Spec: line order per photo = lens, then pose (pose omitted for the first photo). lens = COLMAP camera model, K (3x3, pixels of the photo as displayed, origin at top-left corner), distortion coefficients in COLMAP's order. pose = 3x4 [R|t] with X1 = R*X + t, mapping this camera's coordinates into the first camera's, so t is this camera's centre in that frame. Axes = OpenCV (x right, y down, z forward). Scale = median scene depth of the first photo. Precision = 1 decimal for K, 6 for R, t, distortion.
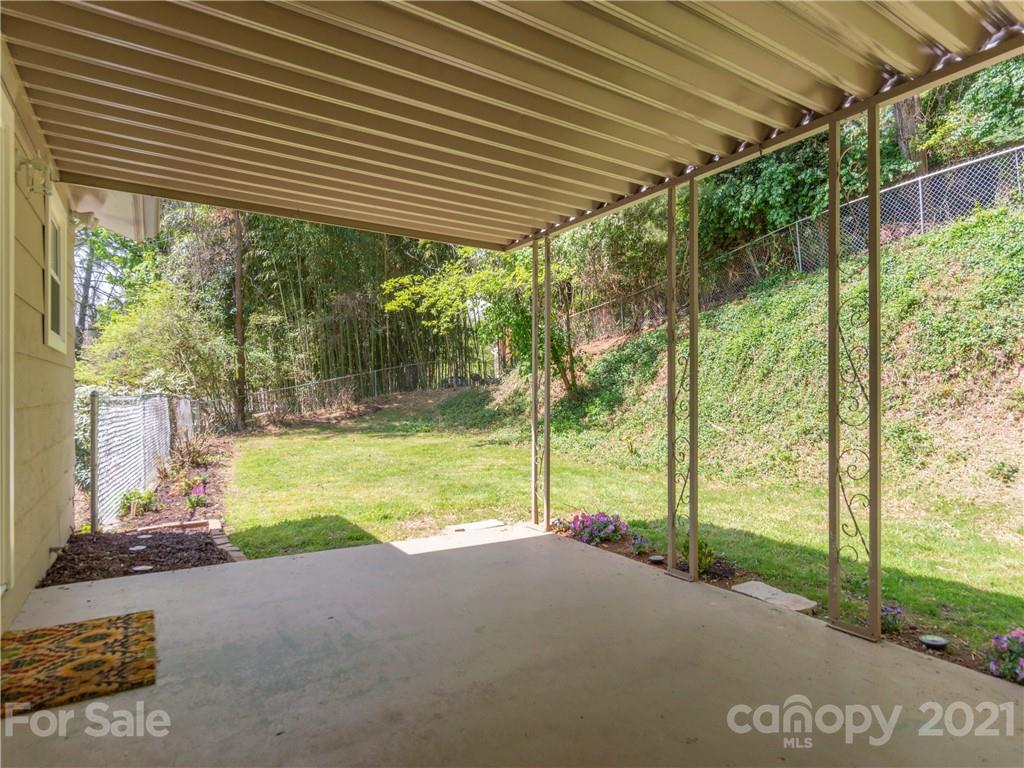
lens RADIAL K [[583.2, 0, 510.0], [0, 583.2, 387.4], [0, 0, 1]] dist [0.014522, -0.002532]
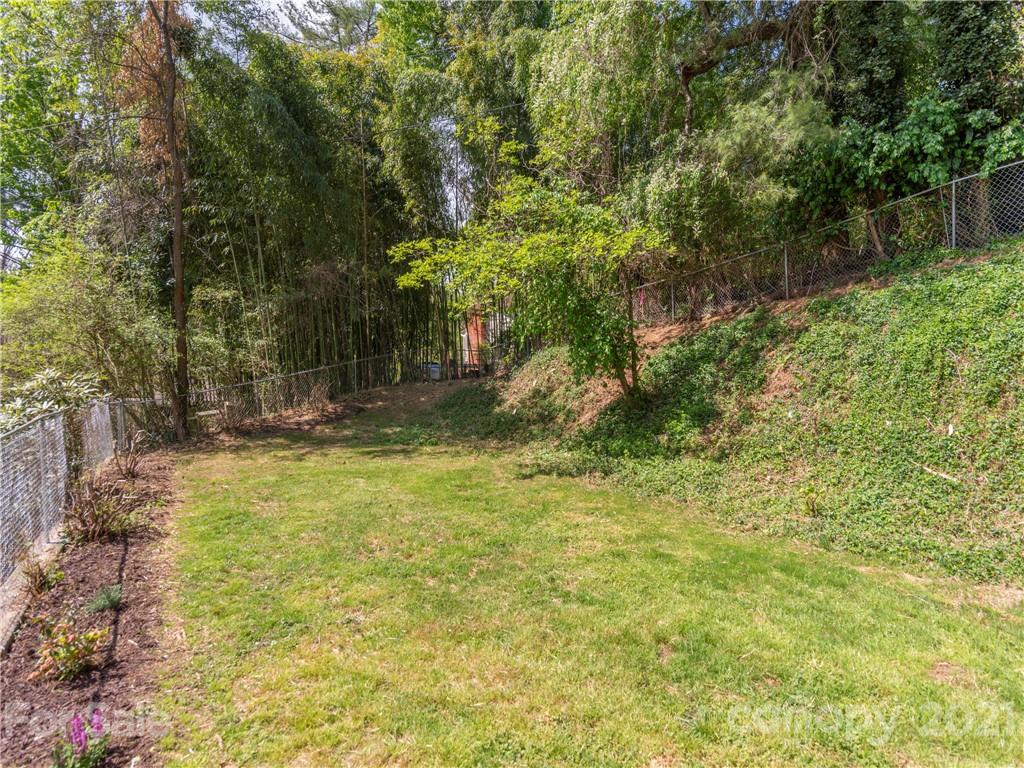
lens RADIAL K [[583.2, 0, 515.4], [0, 583.2, 383.9], [0, 0, 1]] dist [0.014522, -0.002532]
pose [[0.995763, 0.008978, 0.091512, -0.101898], [-0.011431, 0.999588, 0.026309, -0.025598], [-0.091238, -0.027244, 0.995456, 0.211548]]
